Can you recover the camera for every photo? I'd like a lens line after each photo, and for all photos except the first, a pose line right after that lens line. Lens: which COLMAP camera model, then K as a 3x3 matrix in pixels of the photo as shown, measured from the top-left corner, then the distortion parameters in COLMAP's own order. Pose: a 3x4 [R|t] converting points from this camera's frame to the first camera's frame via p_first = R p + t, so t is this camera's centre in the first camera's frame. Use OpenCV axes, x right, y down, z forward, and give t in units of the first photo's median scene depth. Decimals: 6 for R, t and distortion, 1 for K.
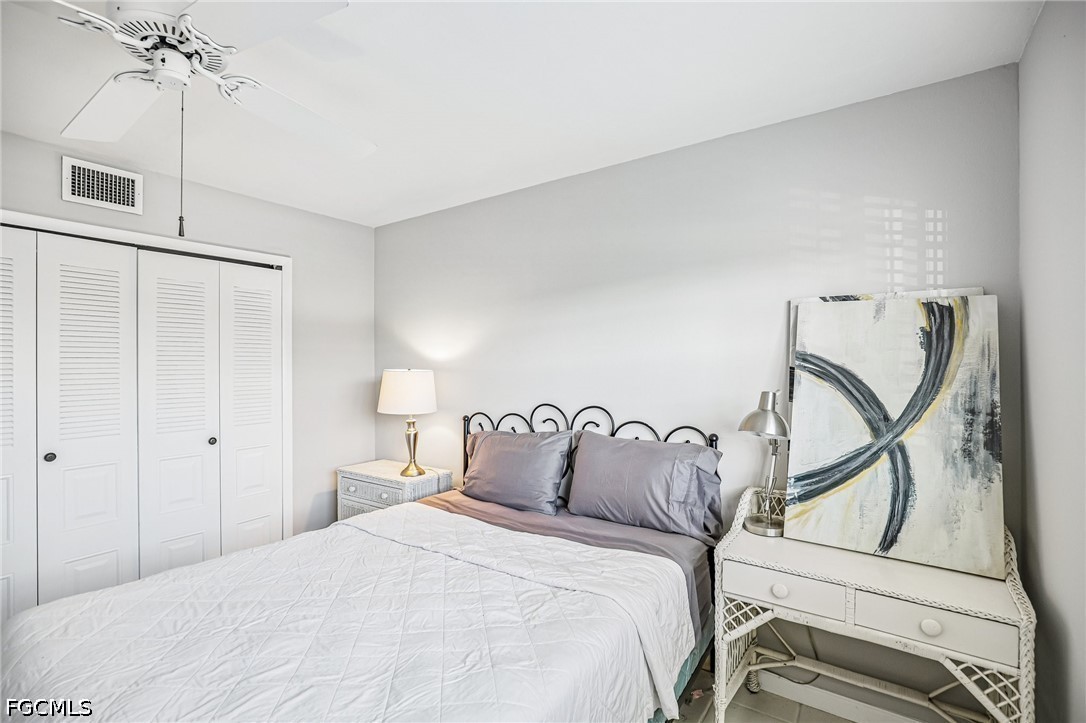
lens RADIAL K [[496.7, 0, 541.5], [0, 496.7, 362.3], [0, 0, 1]] dist [-0.014699, 0.001316]
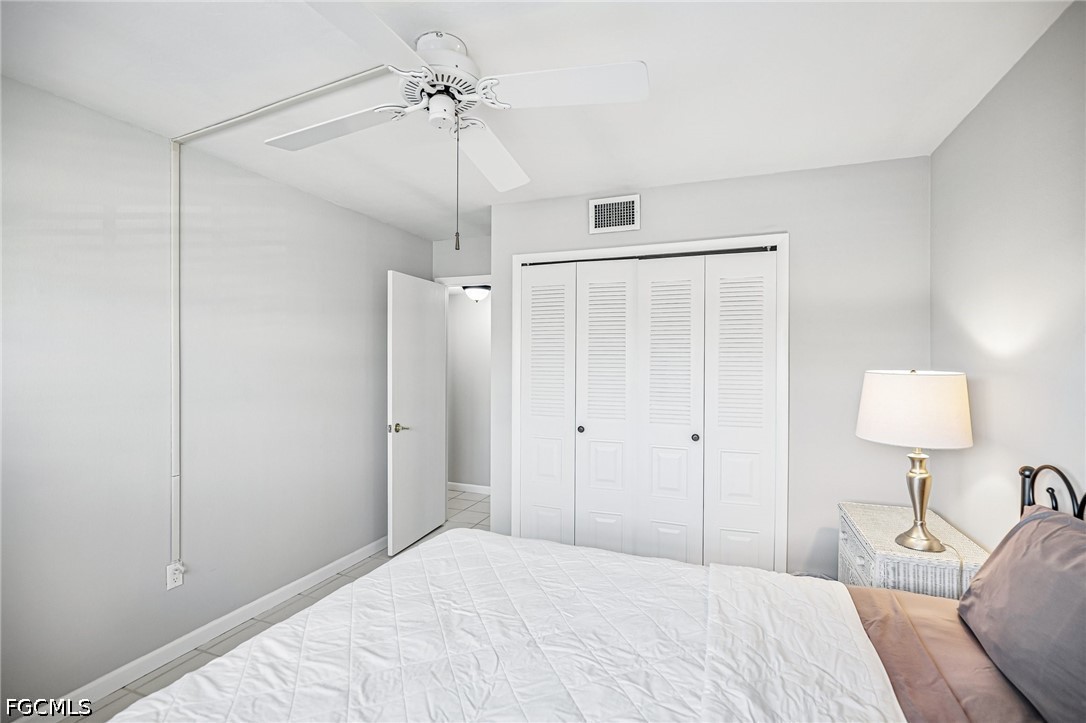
lens RADIAL K [[496.7, 0, 541.5], [0, 496.7, 362.3], [0, 0, 1]] dist [-0.014699, 0.001316]
pose [[0.245714, 0.008118, -0.969308, 0.250698], [-0.002519, 0.999967, 0.007736, 0.000071], [0.969339, 0.000541, 0.245727, 0.503434]]
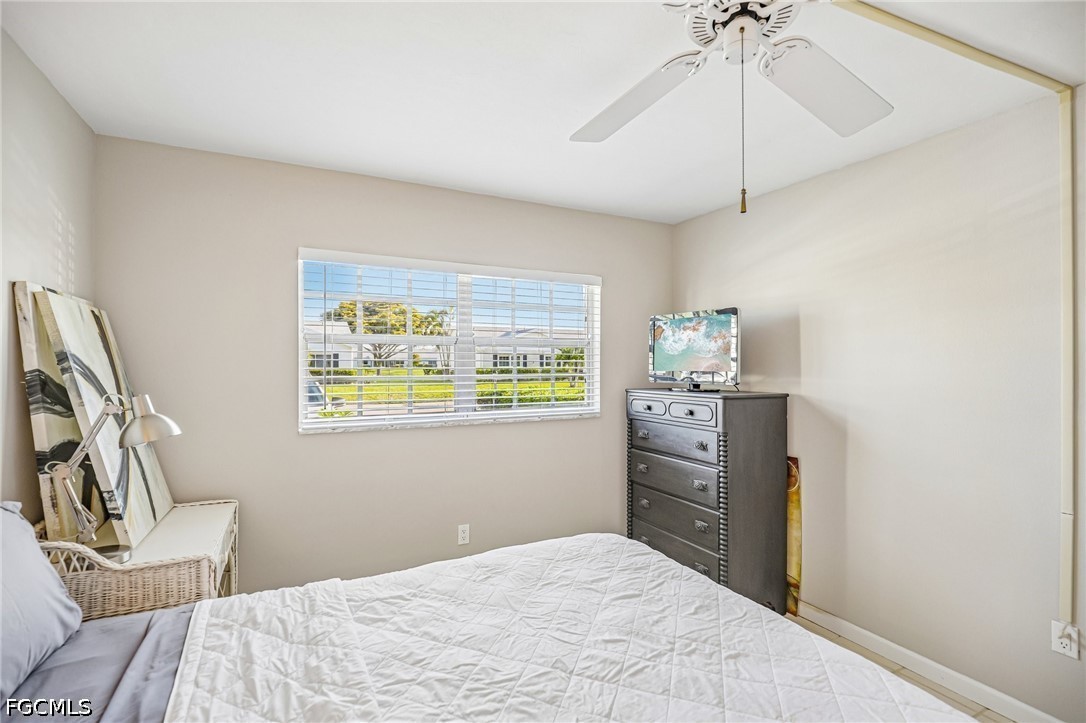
lens RADIAL K [[496.7, 0, 541.5], [0, 496.7, 362.3], [0, 0, 1]] dist [-0.014699, 0.001316]
pose [[-0.879472, 0.000227, 0.475951, -0.466194], [-0.001075, 0.999996, -0.002465, -0.000787], [-0.475950, -0.002680, -0.879468, 1.061083]]
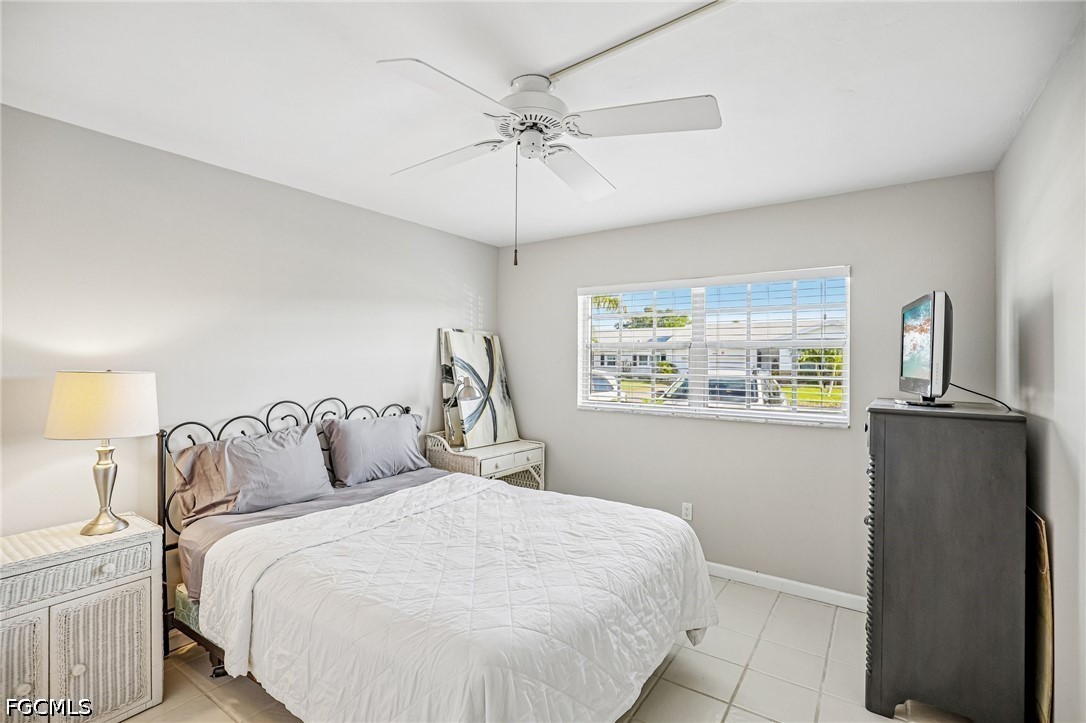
lens RADIAL K [[496.7, 0, 541.5], [0, 496.7, 362.3], [0, 0, 1]] dist [-0.014699, 0.001316]
pose [[-0.004657, -0.002463, 0.999986, -1.122353], [-0.011007, 0.999937, 0.002412, -0.005885], [-0.999929, -0.010996, -0.004684, 0.521327]]
